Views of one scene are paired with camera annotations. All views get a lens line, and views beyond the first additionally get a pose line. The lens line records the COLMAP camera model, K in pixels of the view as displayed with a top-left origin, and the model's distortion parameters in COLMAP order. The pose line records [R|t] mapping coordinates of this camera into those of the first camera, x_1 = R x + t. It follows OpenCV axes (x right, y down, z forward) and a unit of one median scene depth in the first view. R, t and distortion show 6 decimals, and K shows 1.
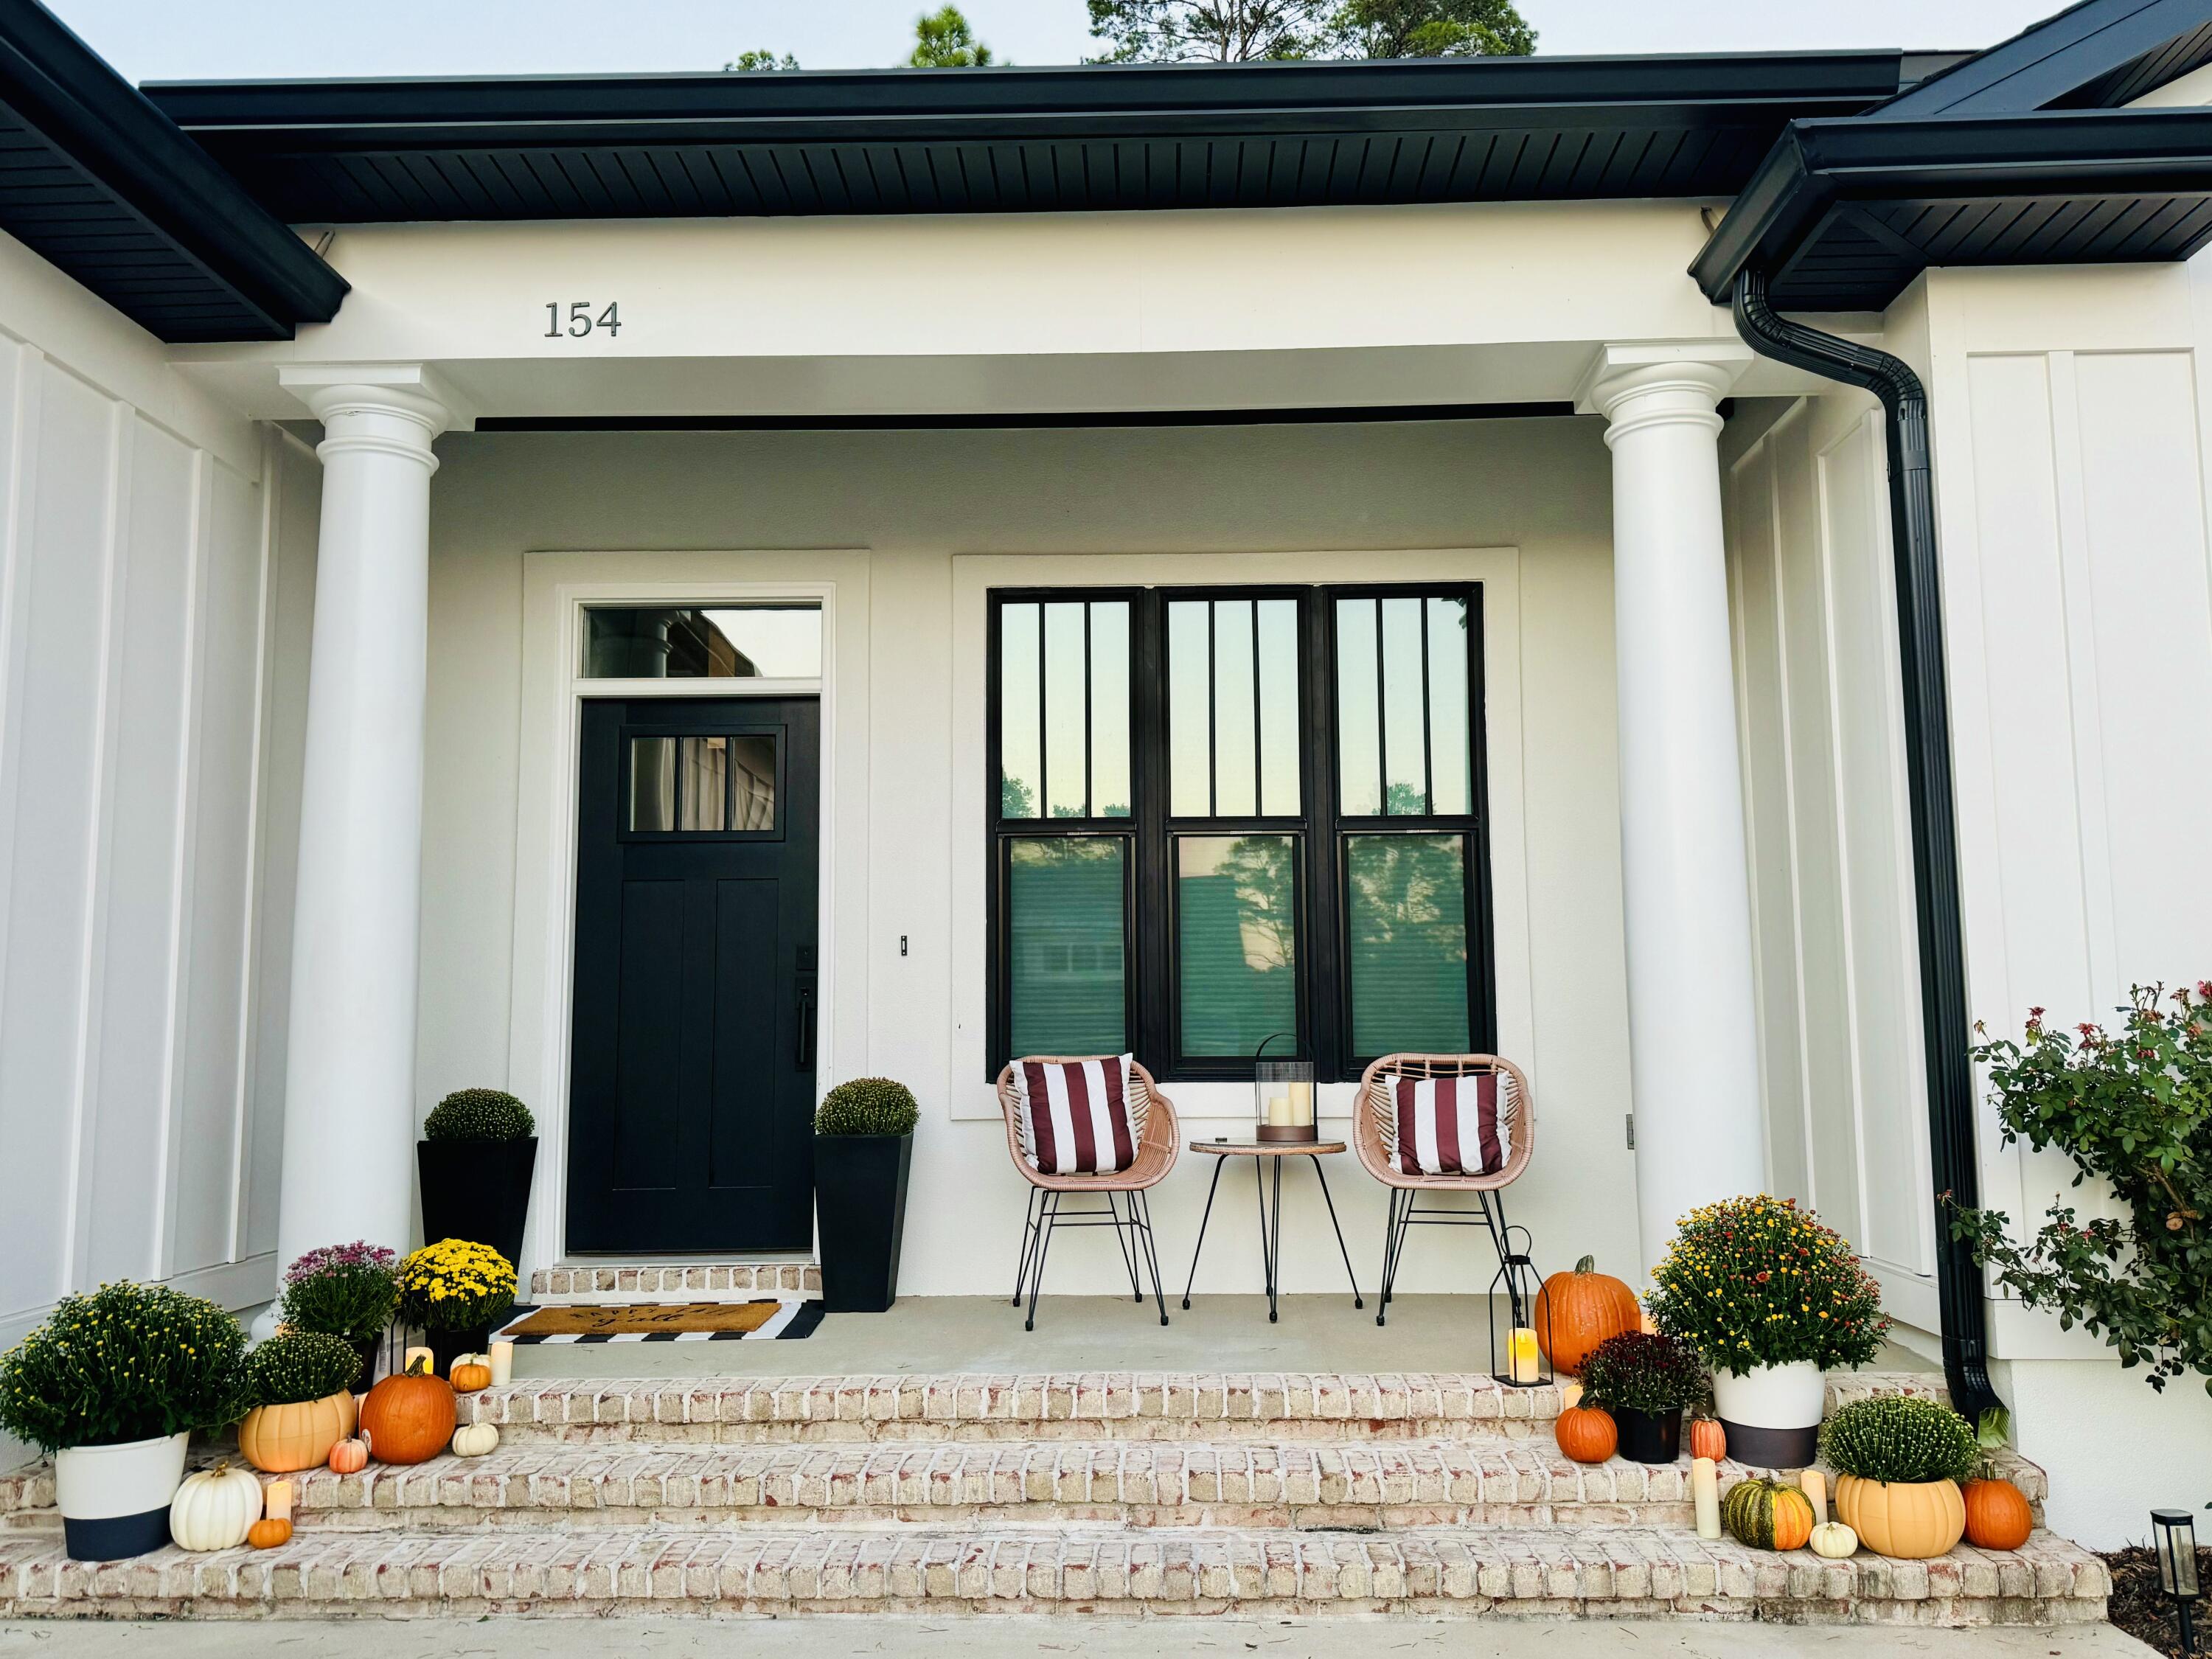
lens RADIAL K [[1696.0, 0, 1106.0], [0, 1696.0, 829.5], [0, 0, 1]] dist [0.000110, -0.003159]
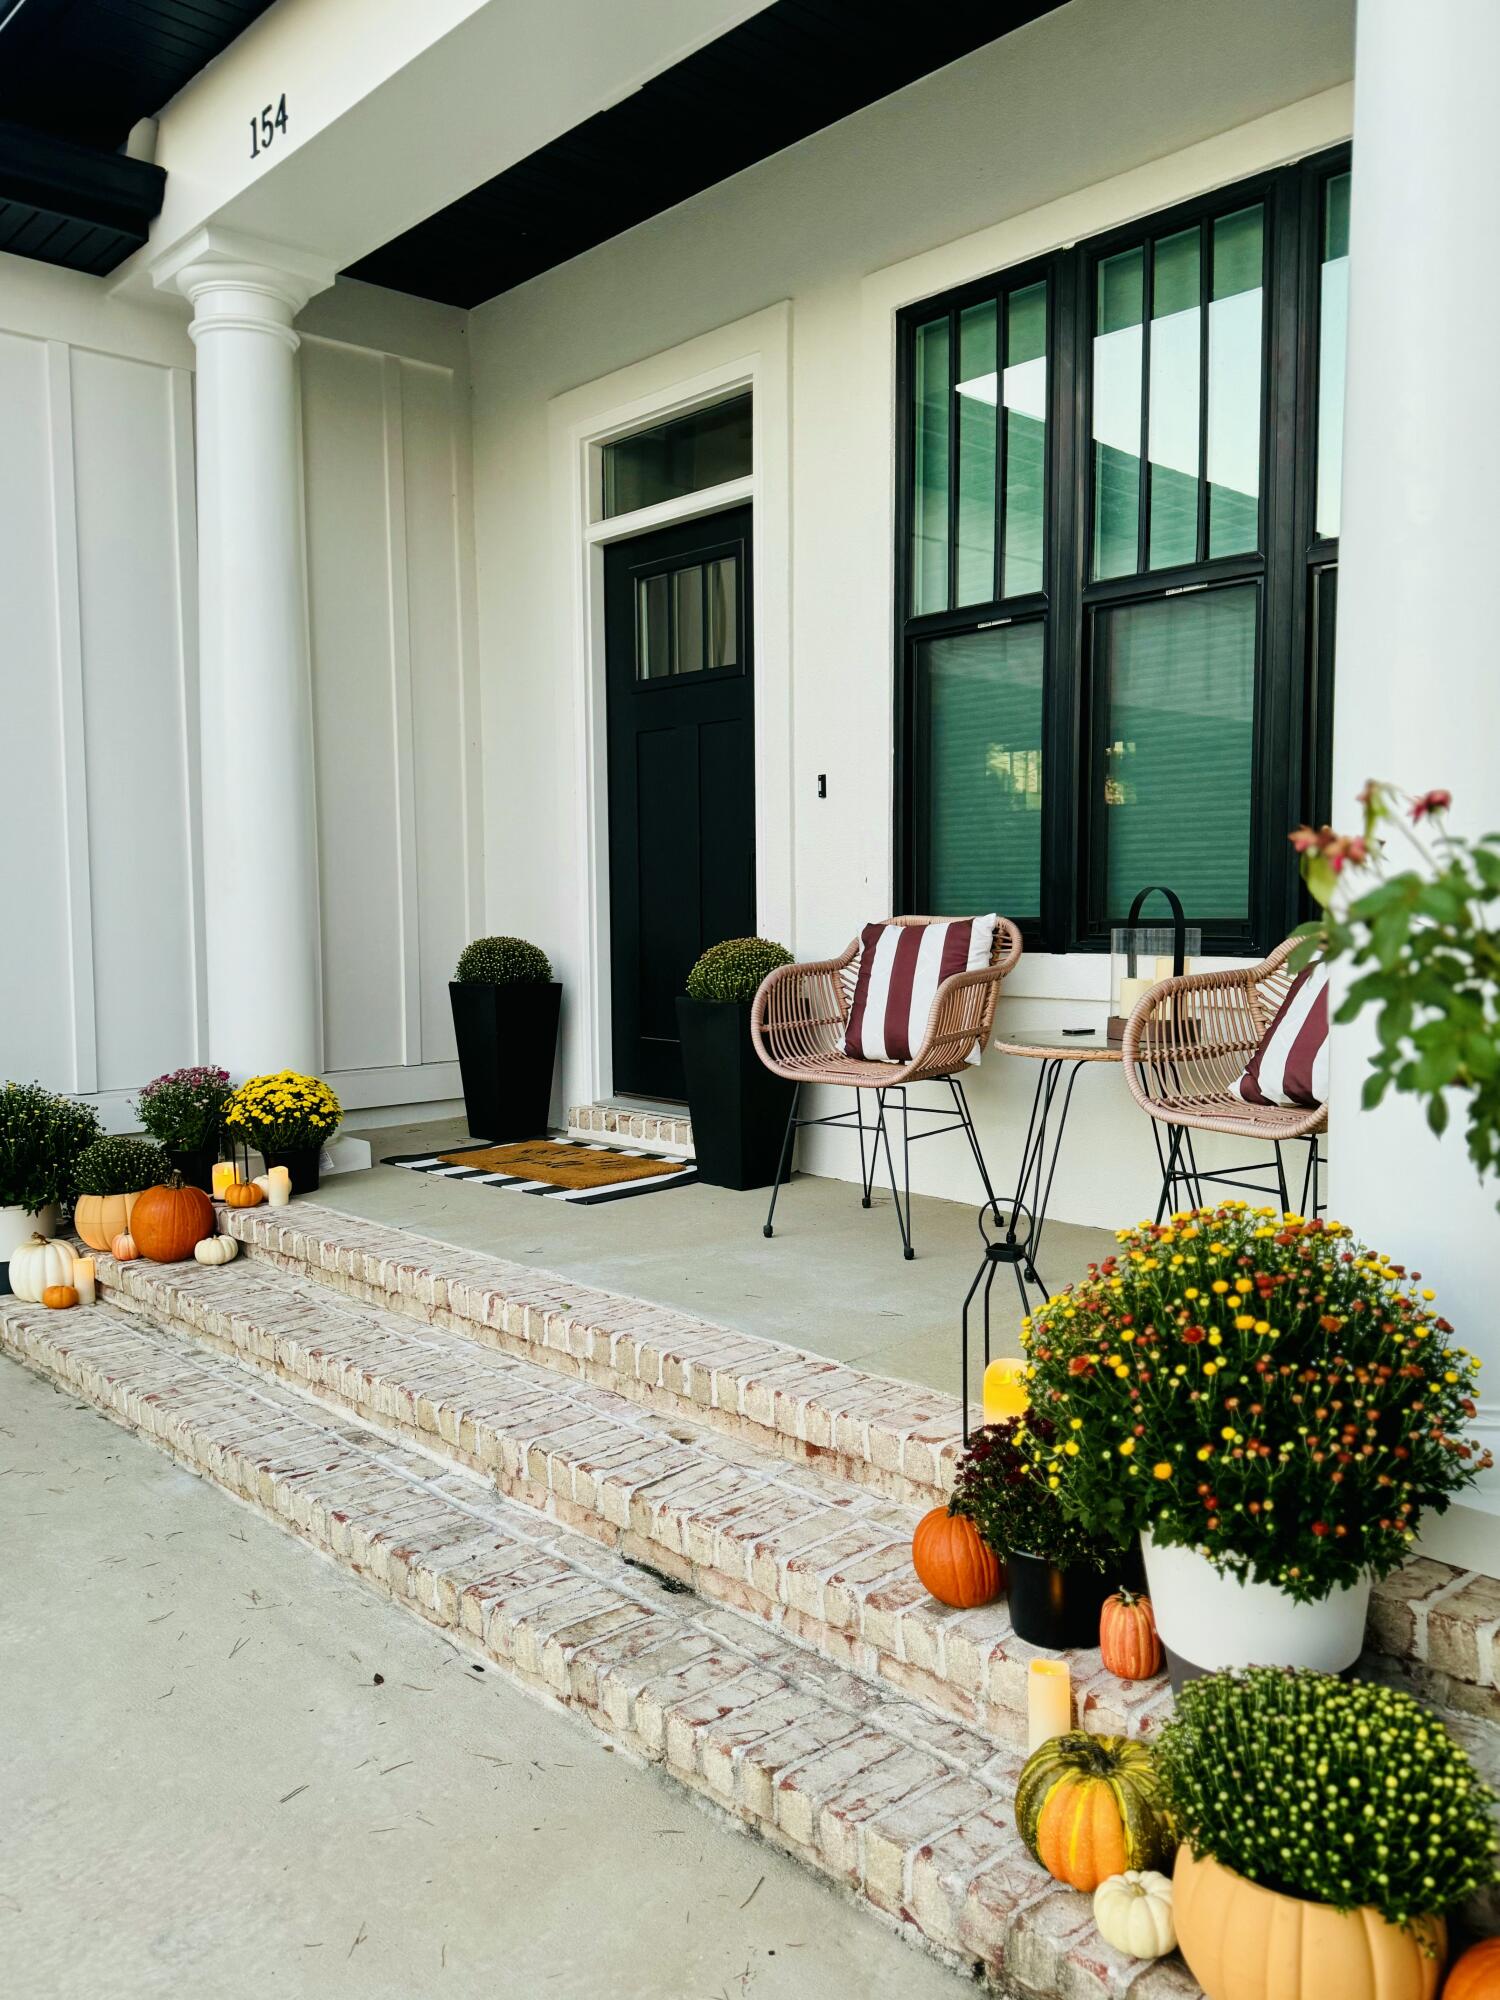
lens RADIAL K [[1533.5, 0, 750.0], [0, 1533.5, 1000.0], [0, 0, 1]] dist [0.000110, -0.003159]
pose [[0.709708, 0.051488, -0.702612, 0.509646], [0.085322, 0.983703, 0.158270, 0.064745], [0.699311, -0.172274, 0.693748, 0.522711]]
